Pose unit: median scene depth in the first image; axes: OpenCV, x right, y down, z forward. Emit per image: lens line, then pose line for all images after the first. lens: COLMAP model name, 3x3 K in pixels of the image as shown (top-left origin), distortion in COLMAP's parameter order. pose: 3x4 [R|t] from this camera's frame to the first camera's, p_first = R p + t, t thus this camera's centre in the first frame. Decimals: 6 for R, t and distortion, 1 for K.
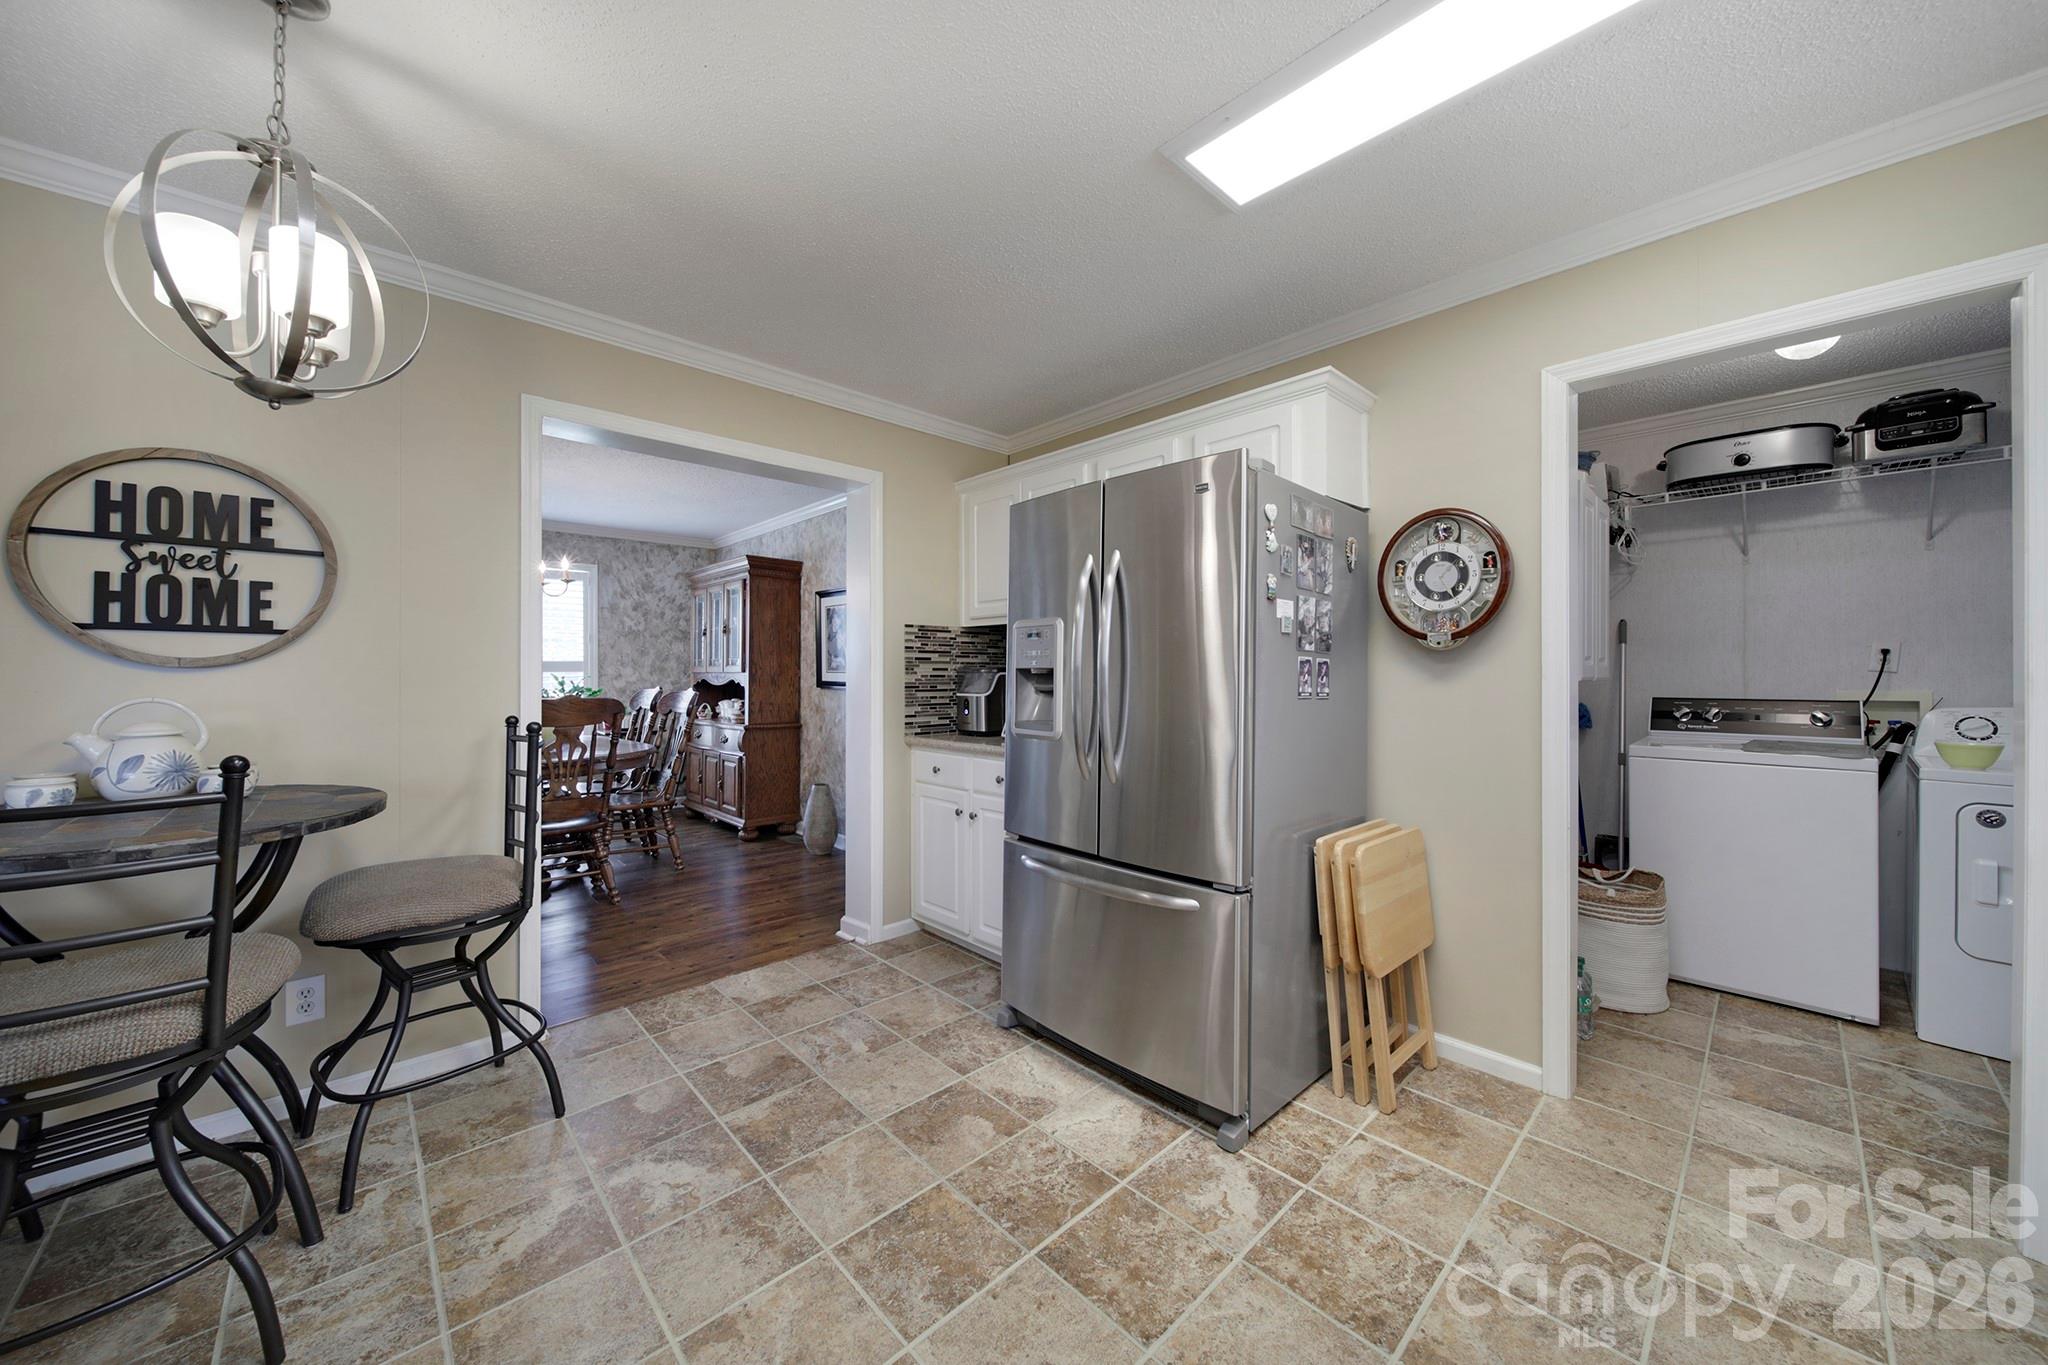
lens RADIAL K [[719.1, 0, 1010.4], [0, 719.1, 668.8], [0, 0, 1]] dist [-0.002624, -0.001602]
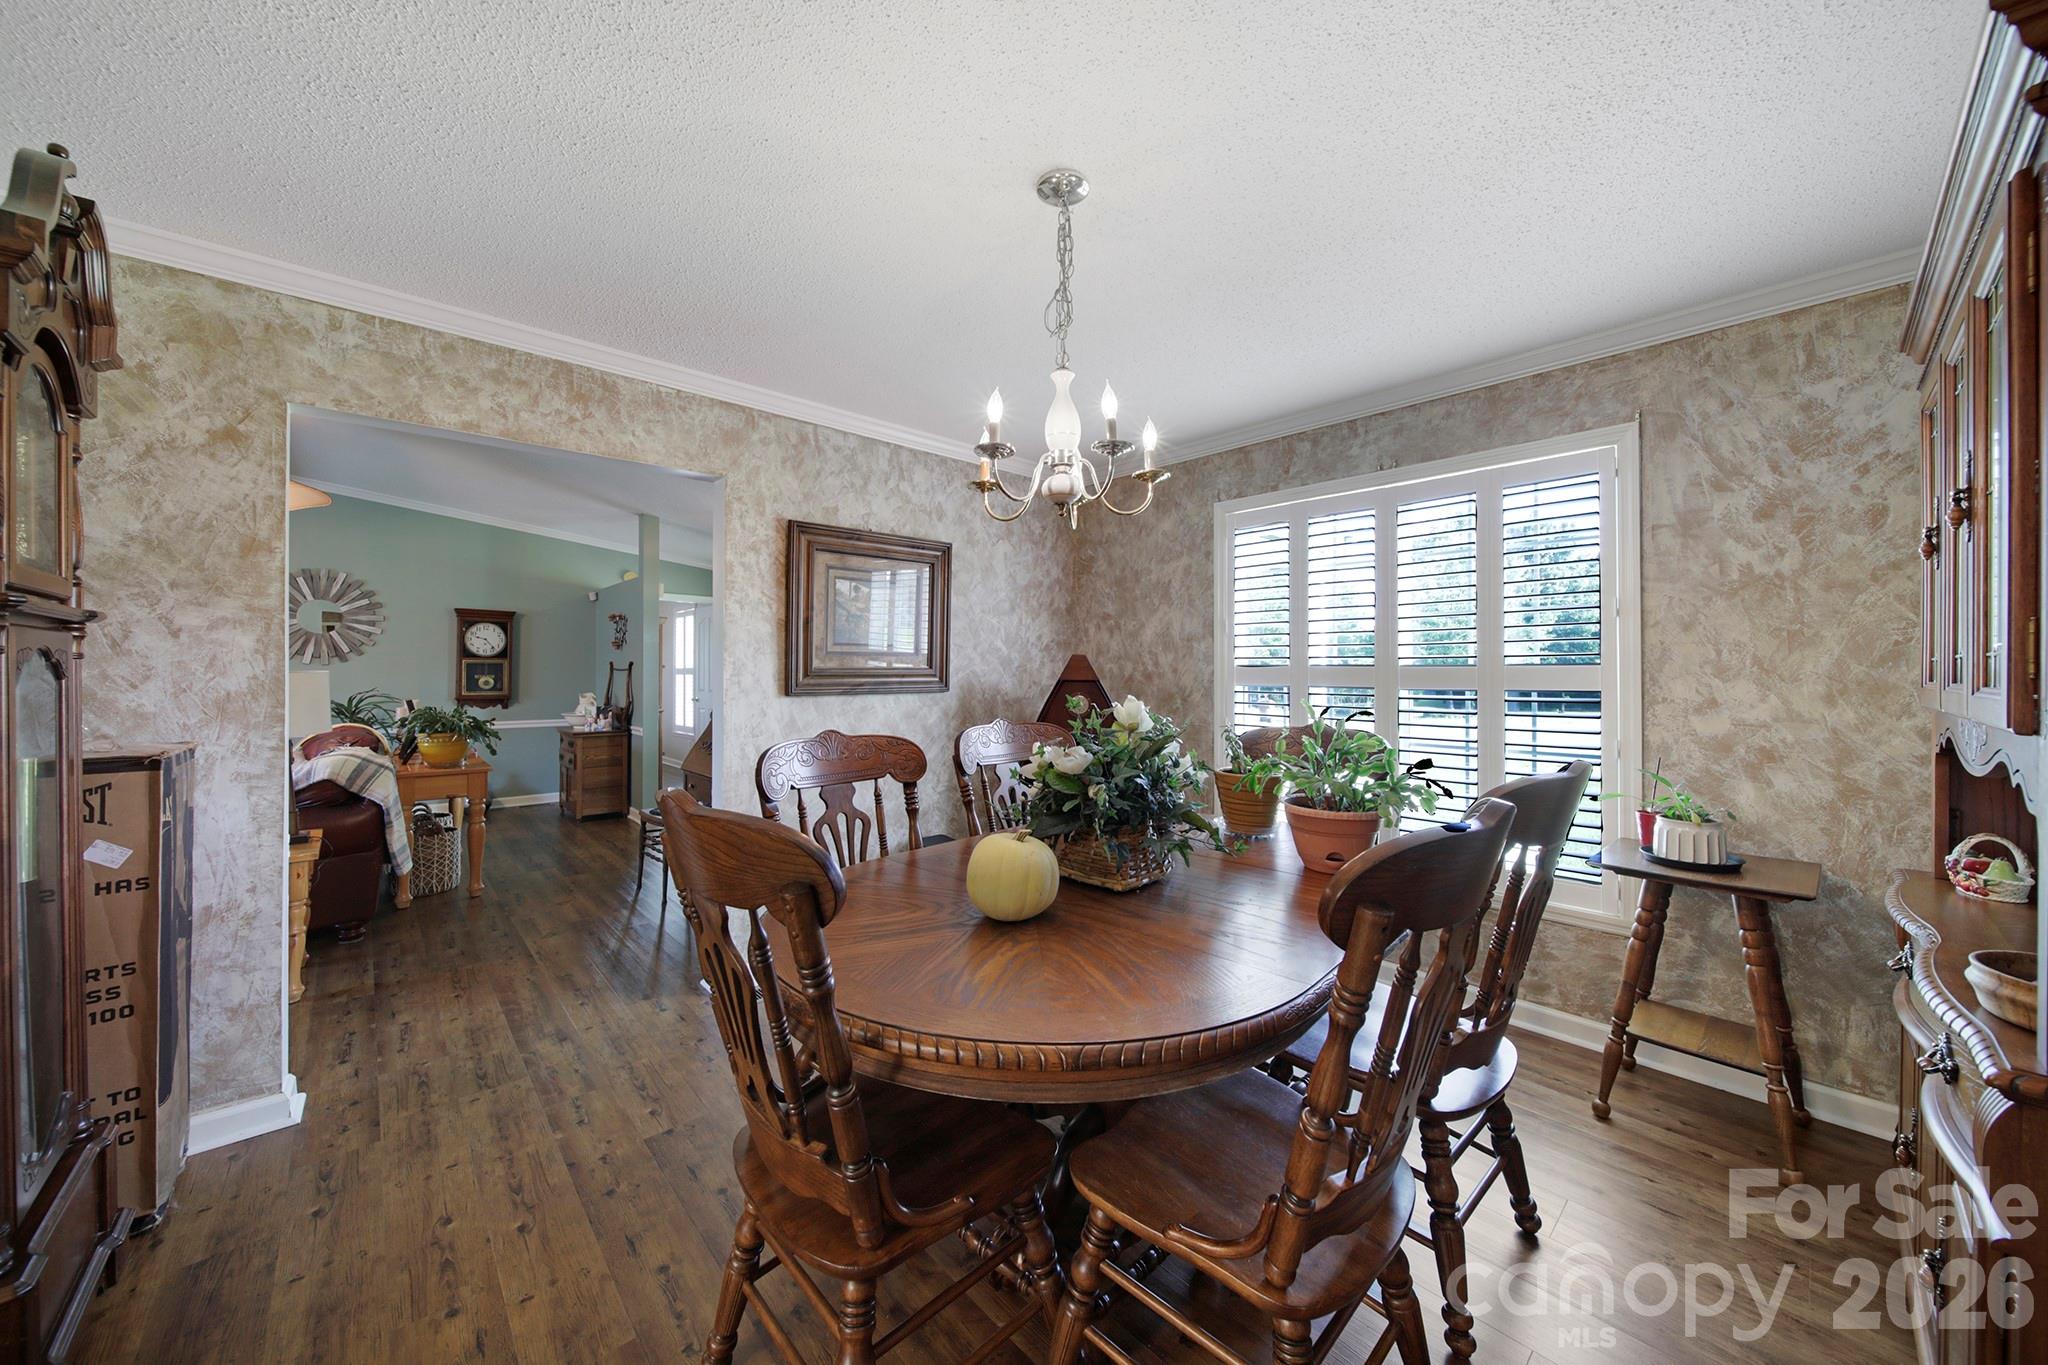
lens RADIAL K [[719.1, 0, 1032.6], [0, 719.1, 665.8], [0, 0, 1]] dist [-0.002624, -0.001602]
pose [[-0.002750, -0.004508, -0.999986, -0.630734], [0.001523, 0.999989, -0.004512, -0.030723], [0.999995, -0.001535, -0.002743, 2.335969]]
